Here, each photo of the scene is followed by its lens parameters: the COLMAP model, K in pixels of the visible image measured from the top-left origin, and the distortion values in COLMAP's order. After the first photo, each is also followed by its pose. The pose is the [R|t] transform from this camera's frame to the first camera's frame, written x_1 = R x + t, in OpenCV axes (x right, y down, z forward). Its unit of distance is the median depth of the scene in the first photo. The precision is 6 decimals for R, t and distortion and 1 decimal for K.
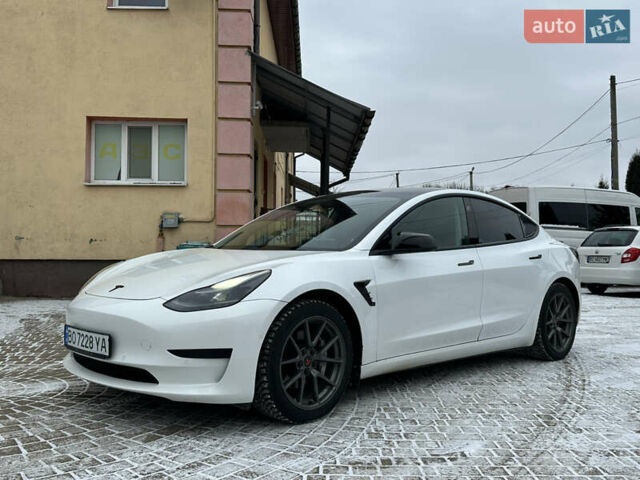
lens RADIAL K [[650.6, 0, 345.5], [0, 650.6, 240.2], [0, 0, 1]] dist [0.161328, -0.319789]
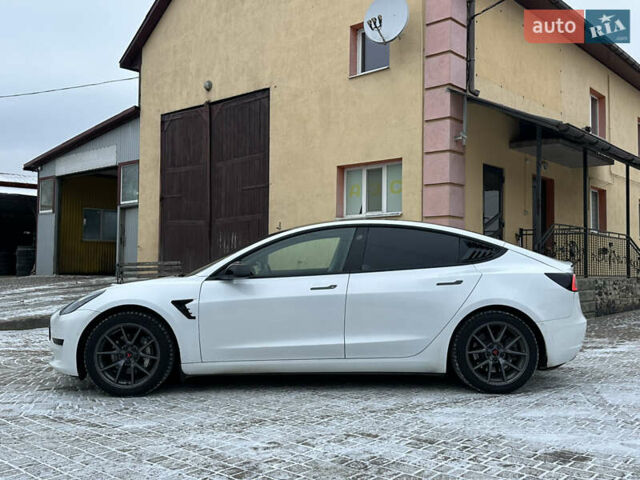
lens RADIAL K [[650.6, 0, 345.5], [0, 650.6, 240.2], [0, 0, 1]] dist [0.161328, -0.319789]
pose [[0.719580, -0.031243, -0.693706, 0.487632], [0.014179, 0.999440, -0.030305, -0.005770], [0.694265, 0.011971, 0.719620, 0.106708]]
